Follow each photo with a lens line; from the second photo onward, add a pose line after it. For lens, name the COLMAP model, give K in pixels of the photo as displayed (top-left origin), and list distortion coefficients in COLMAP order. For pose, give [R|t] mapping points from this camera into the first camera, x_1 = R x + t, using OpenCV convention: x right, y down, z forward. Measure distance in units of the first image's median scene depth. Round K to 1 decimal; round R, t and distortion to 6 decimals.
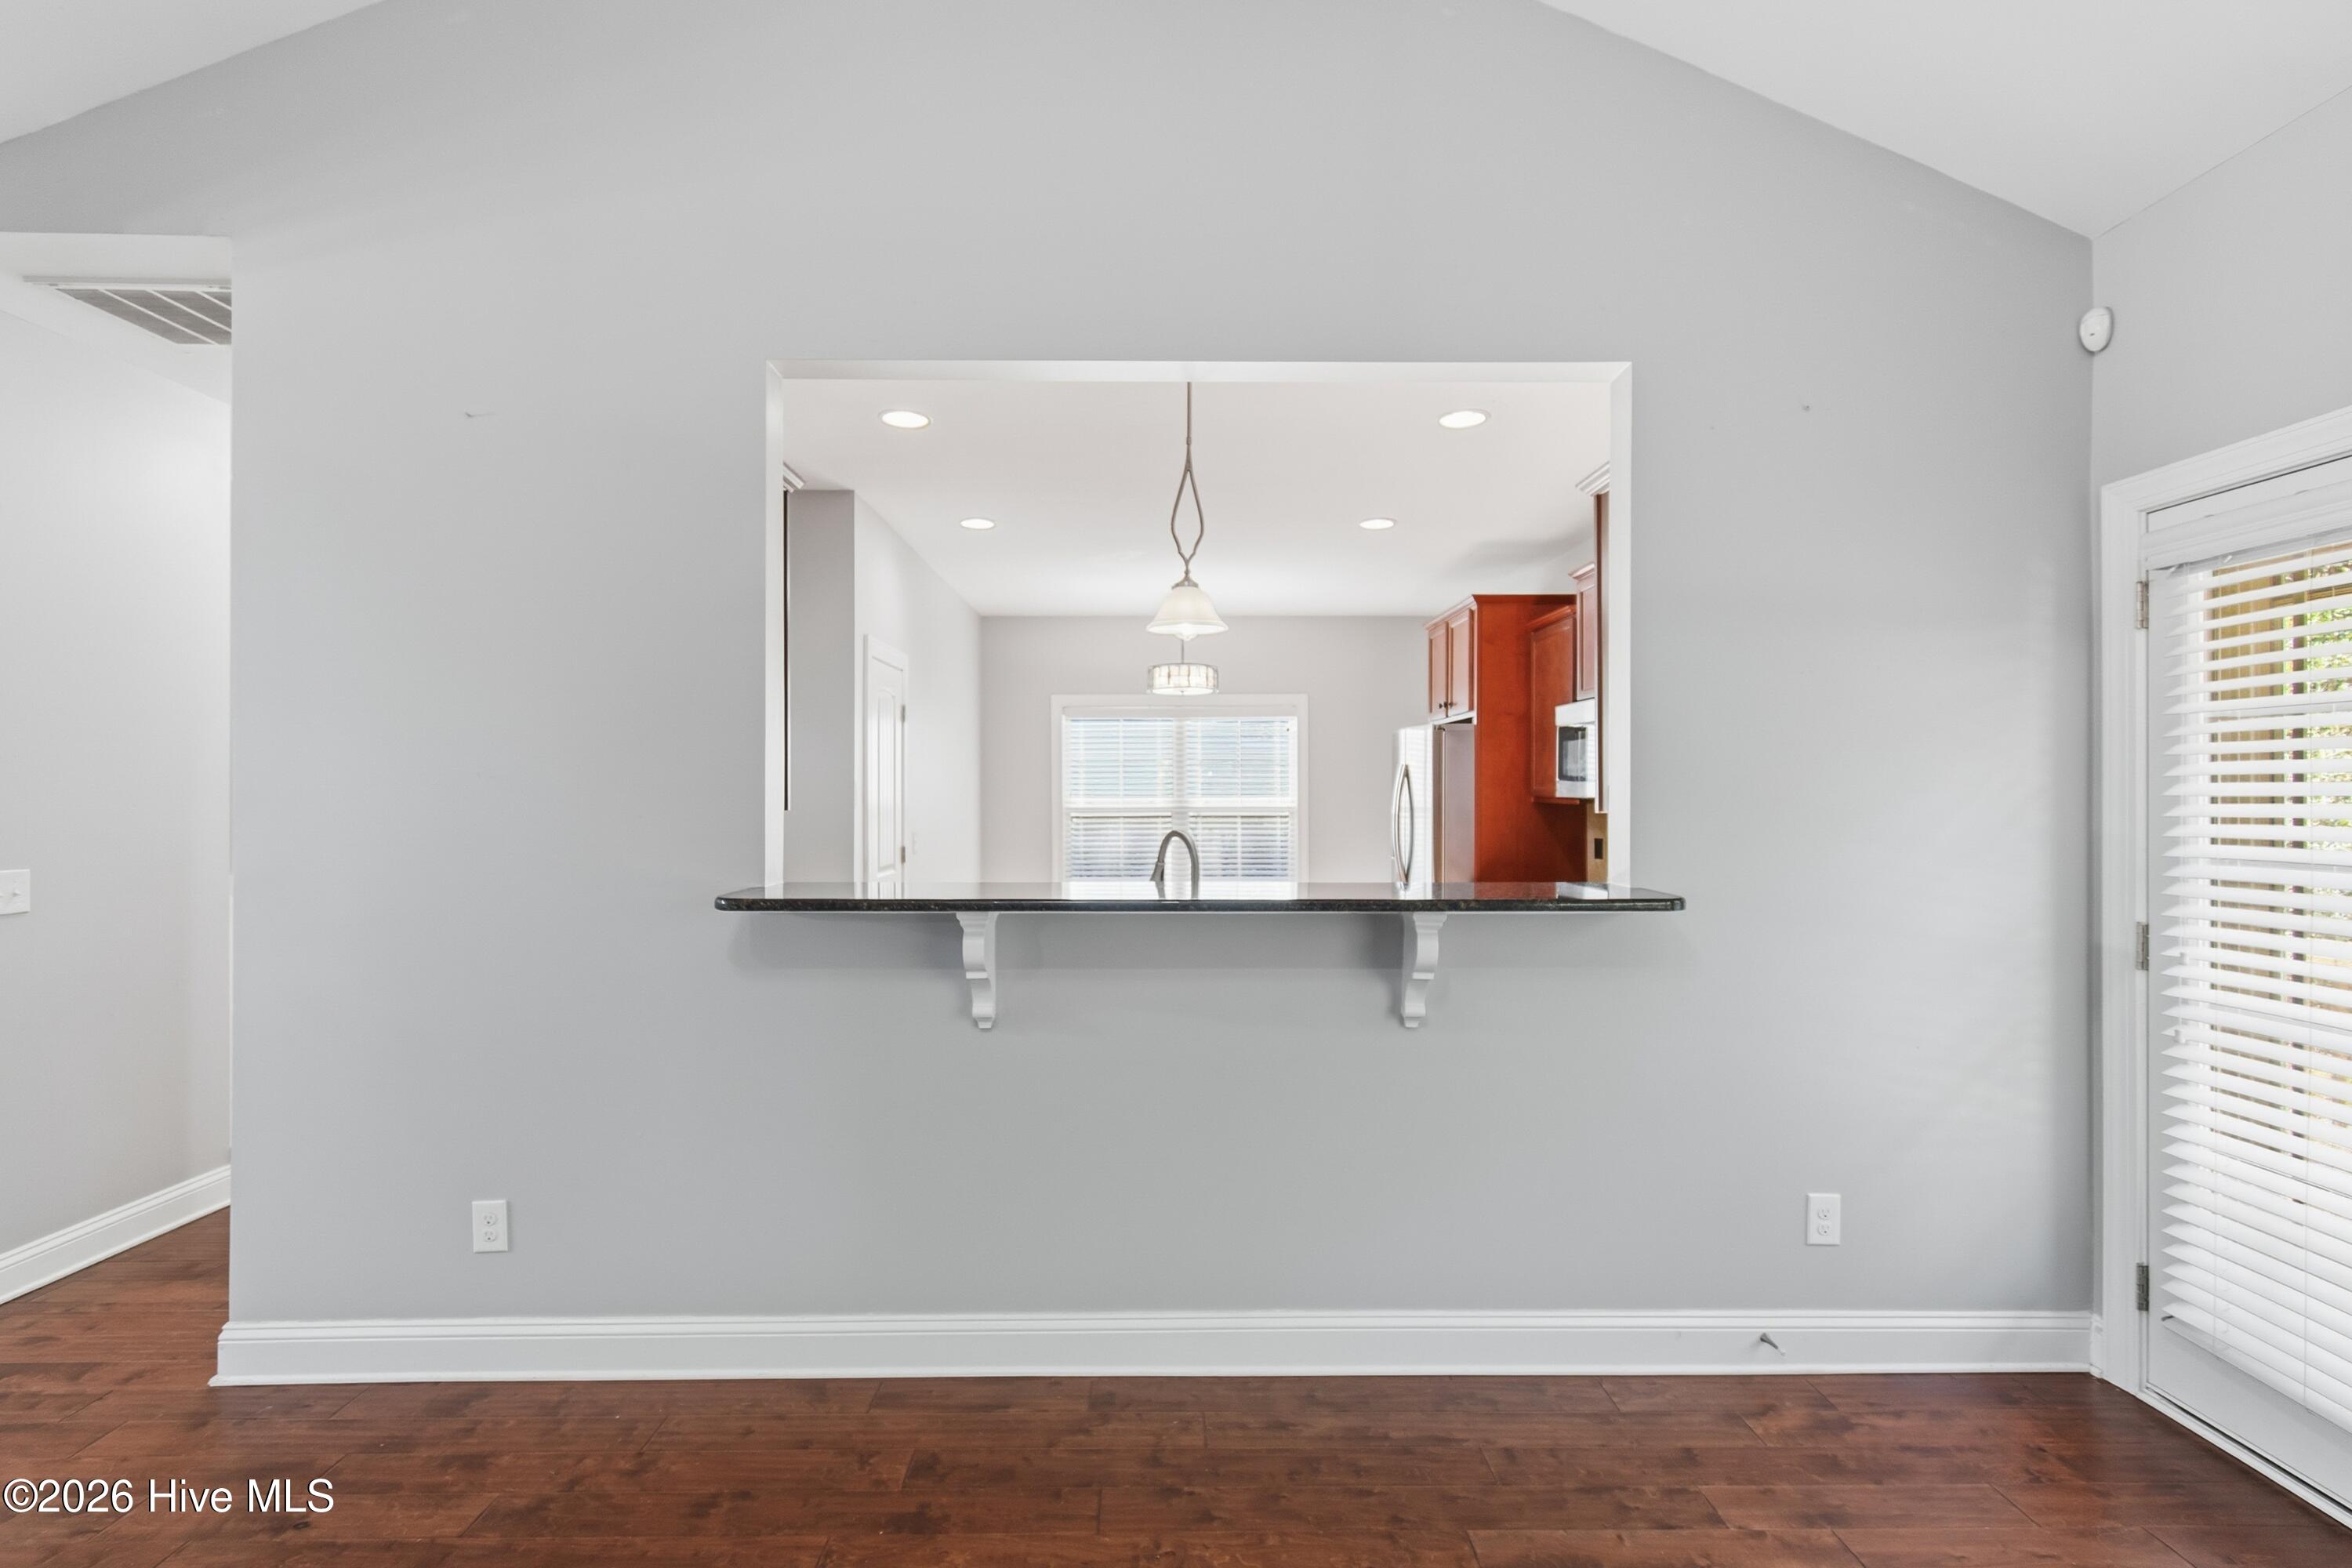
lens RADIAL K [[1056.4, 0, 1157.8], [0, 1056.4, 791.9], [0, 0, 1]] dist [0.000147, -0.000621]
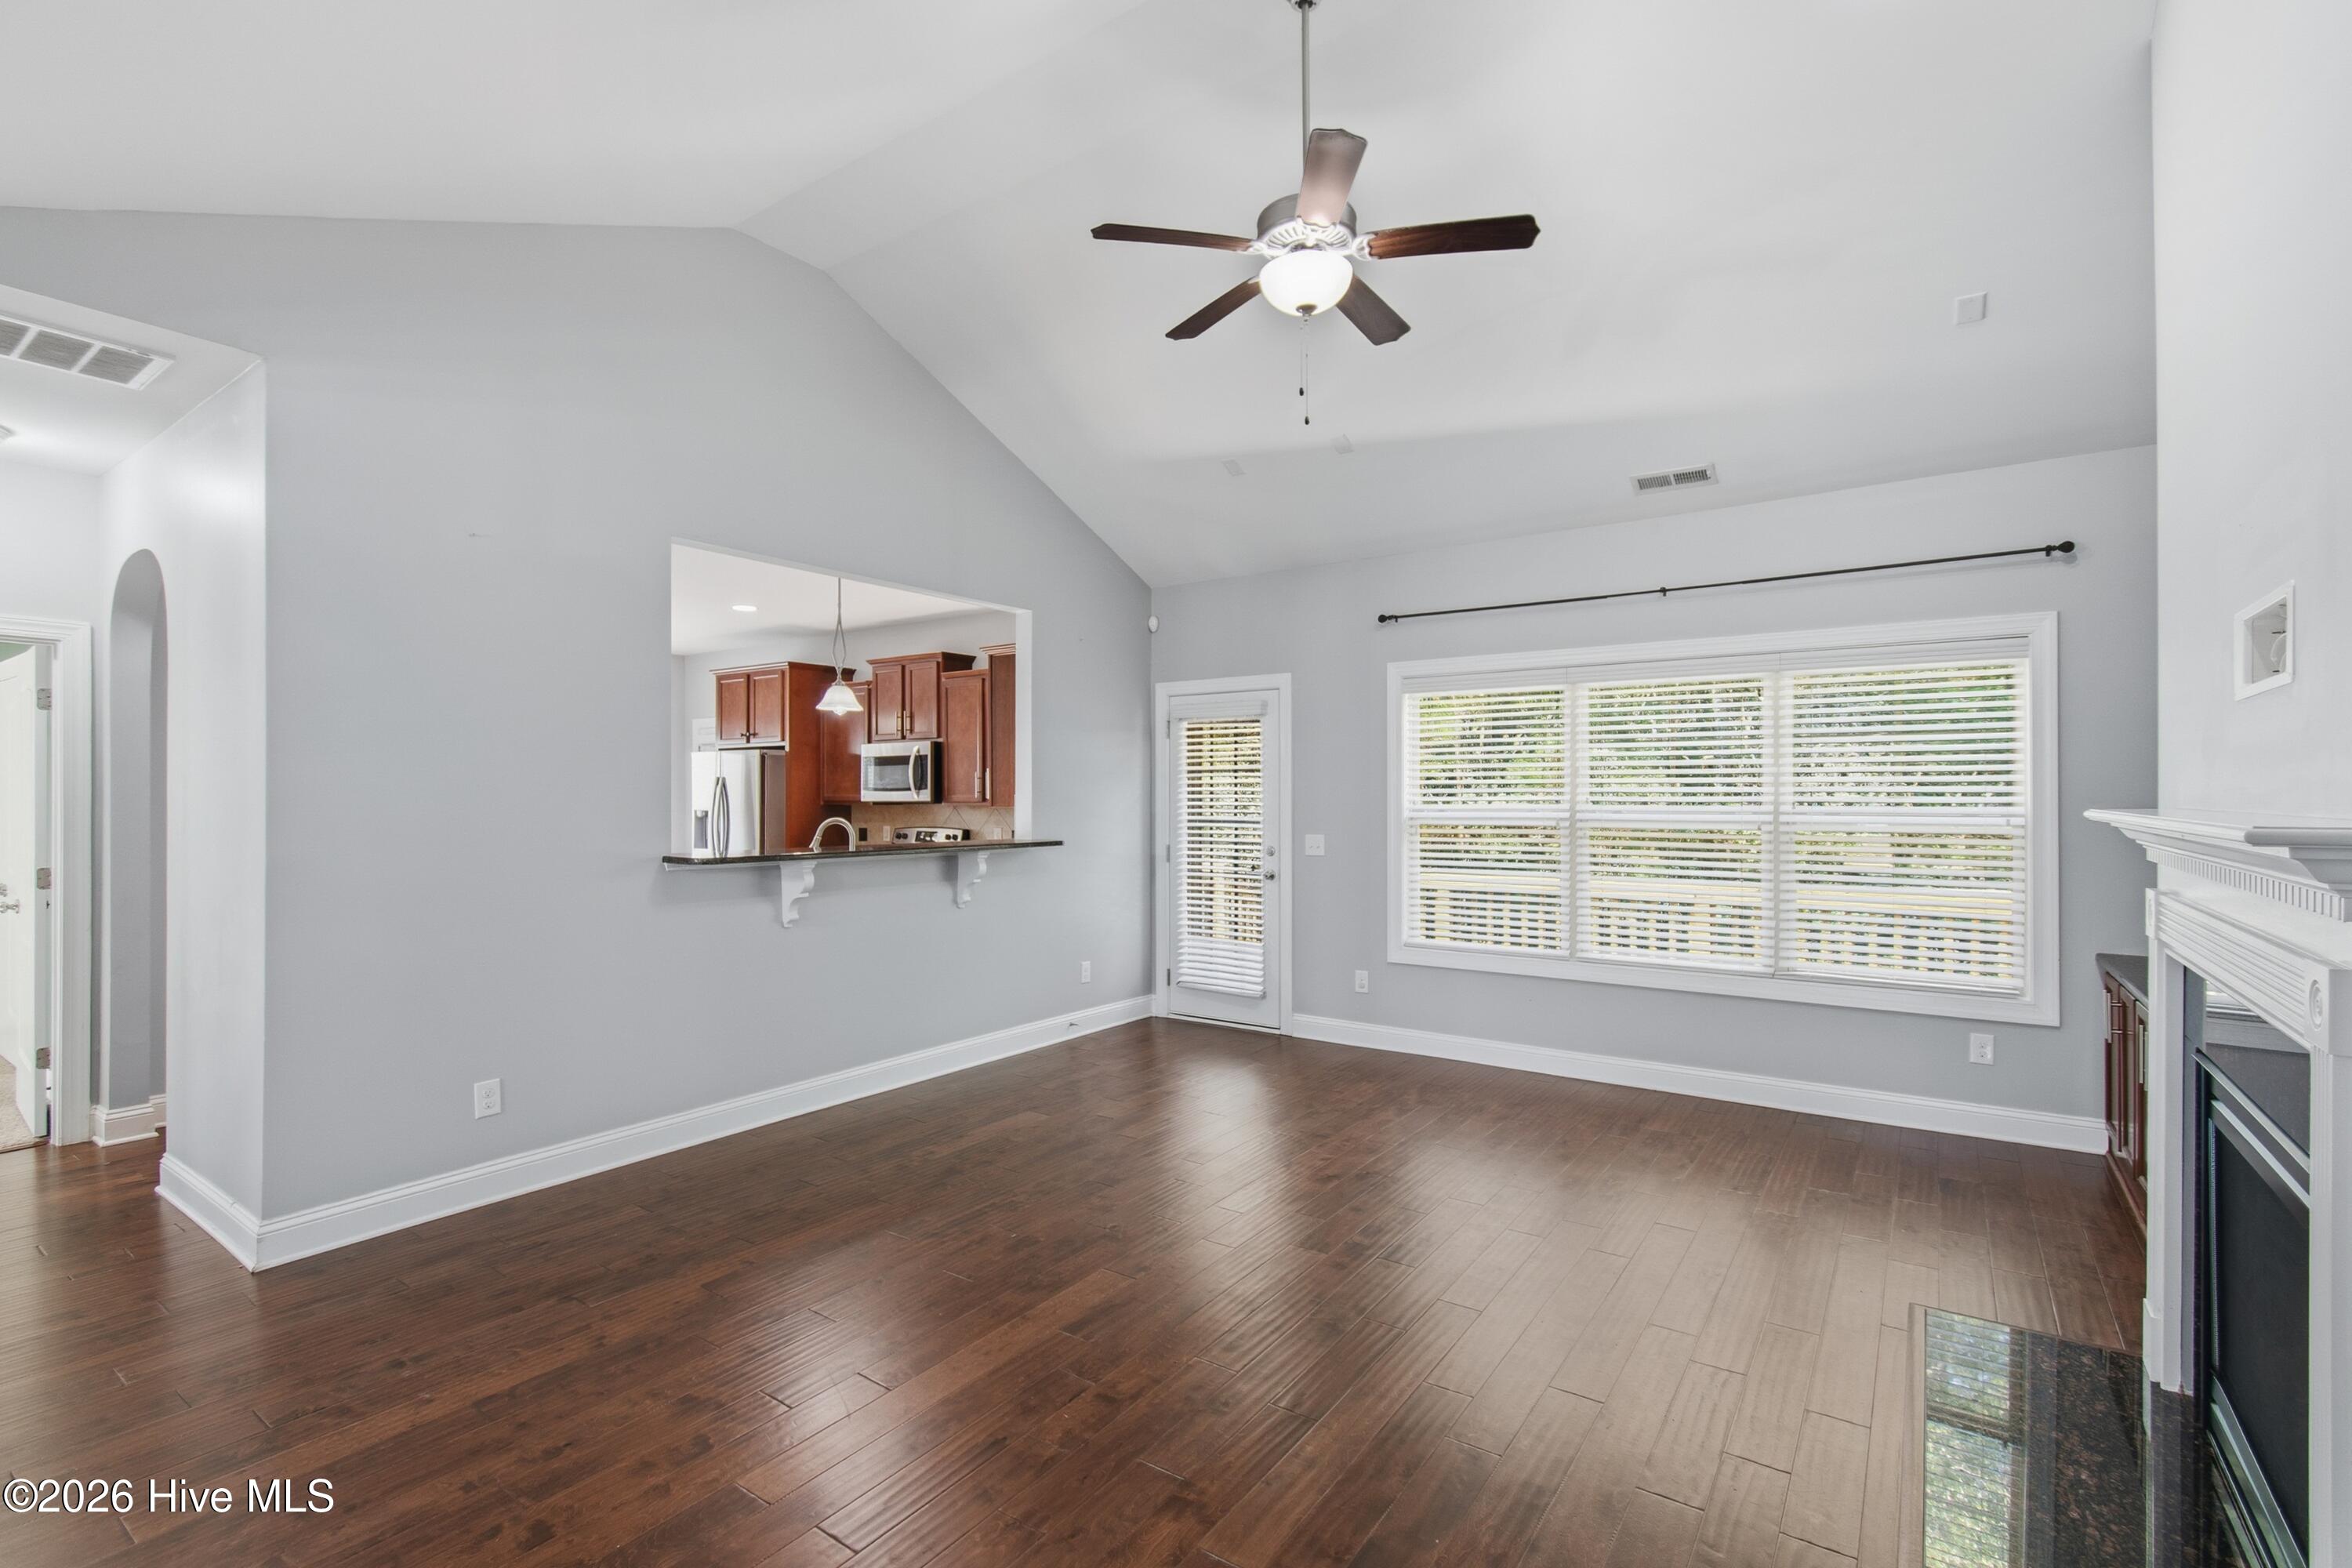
lens RADIAL K [[1056.4, 0, 1157.8], [0, 1056.4, 791.9], [0, 0, 1]] dist [0.000147, -0.000621]
pose [[0.594895, 0.004255, 0.803792, -1.250047], [-0.000888, 0.999989, -0.004637, -0.001869], [-0.803803, 0.002045, 0.594892, -0.595789]]
